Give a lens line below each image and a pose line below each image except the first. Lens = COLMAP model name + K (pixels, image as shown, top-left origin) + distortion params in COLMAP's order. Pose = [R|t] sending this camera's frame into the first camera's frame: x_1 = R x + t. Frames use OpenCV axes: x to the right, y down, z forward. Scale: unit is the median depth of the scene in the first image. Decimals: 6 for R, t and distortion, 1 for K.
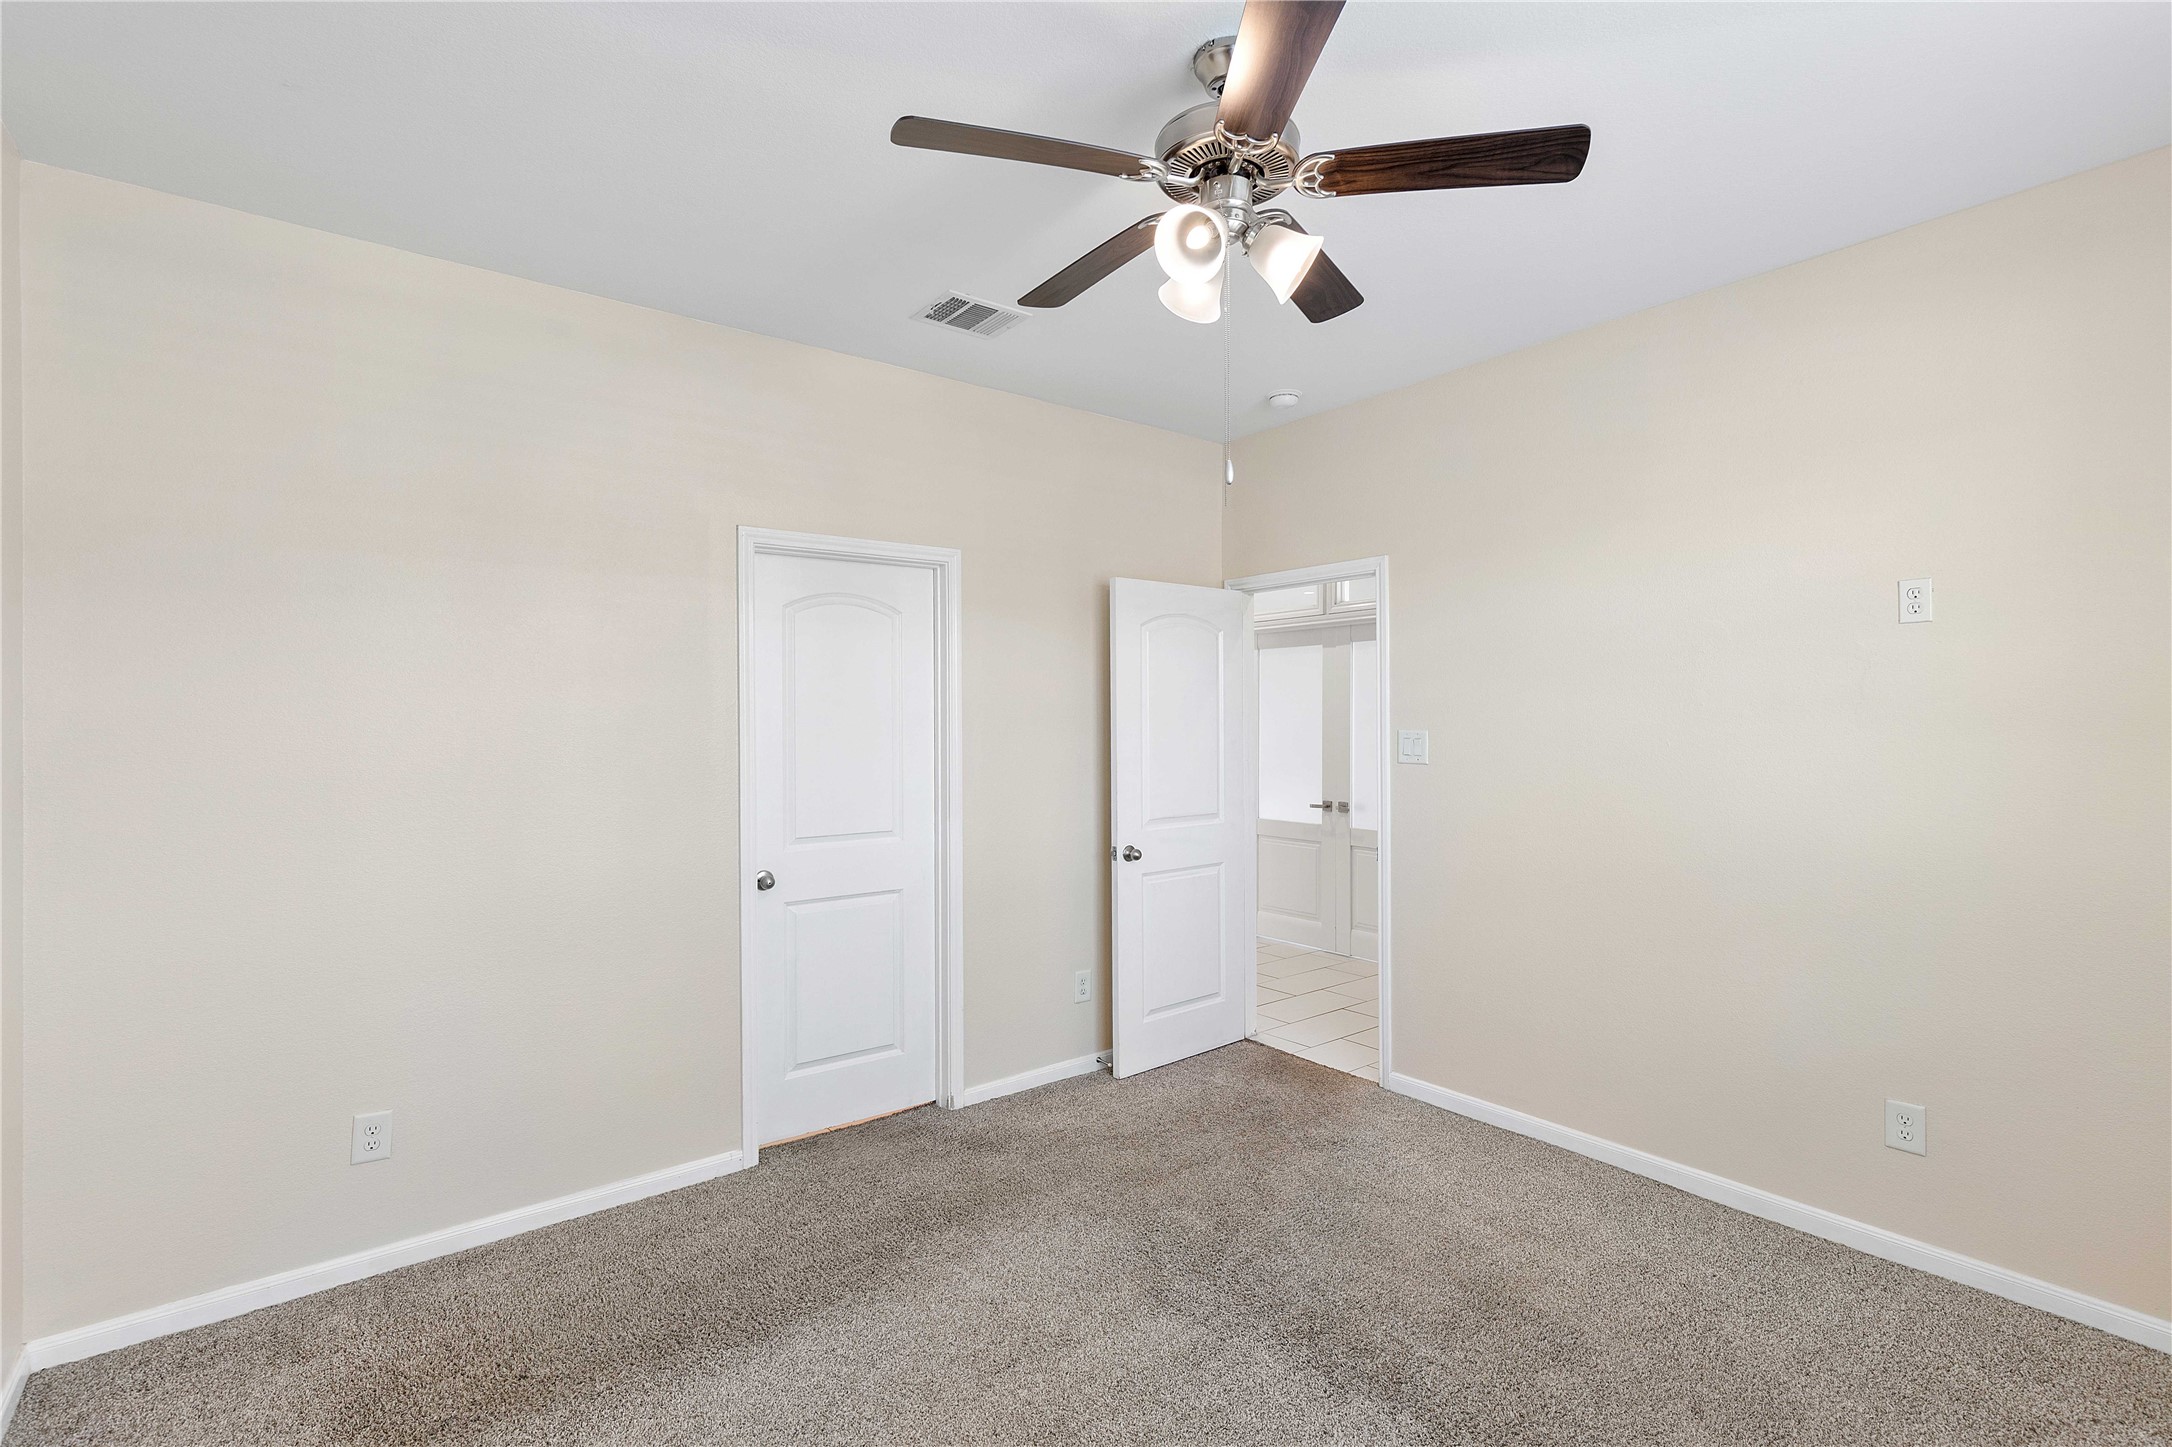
lens RADIAL K [[995.3, 0, 1074.6], [0, 995.3, 730.9], [0, 0, 1]] dist [-0.001418, -0.000224]
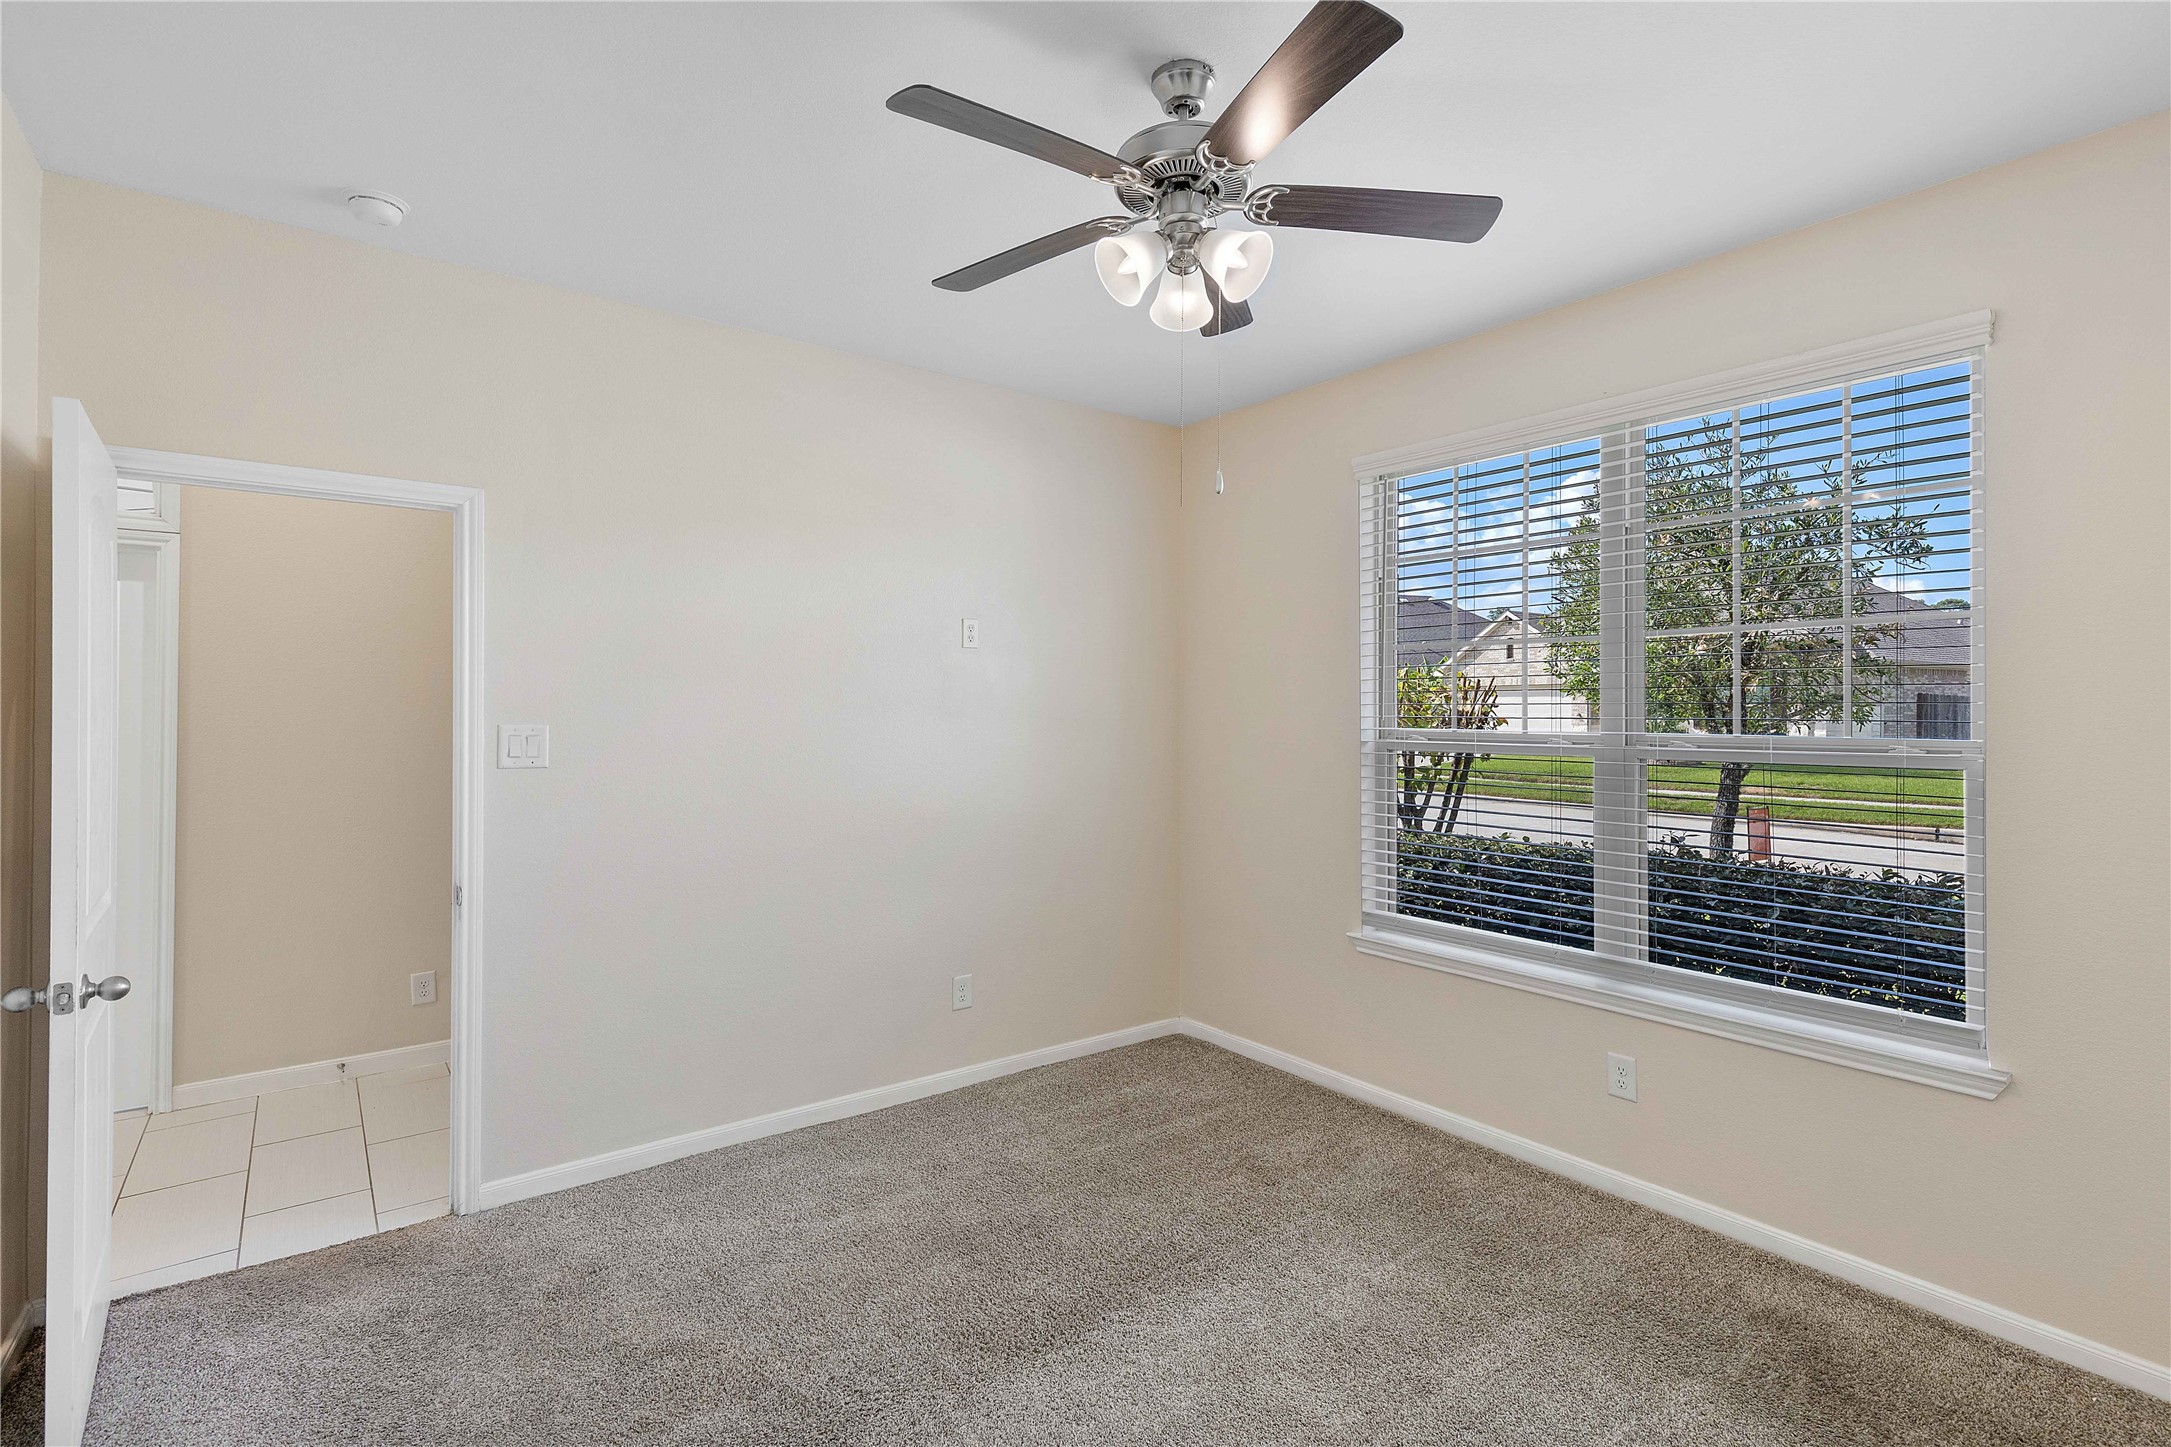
lens RADIAL K [[1059.1, 0, 1076.3], [0, 1059.1, 724.7], [0, 0, 1]] dist [0.000040, -0.000132]
pose [[-0.016410, -0.008146, 0.999832, -0.562127], [0.008515, 0.999929, 0.008287, -0.004991], [-0.999829, 0.008649, -0.016339, 0.667099]]
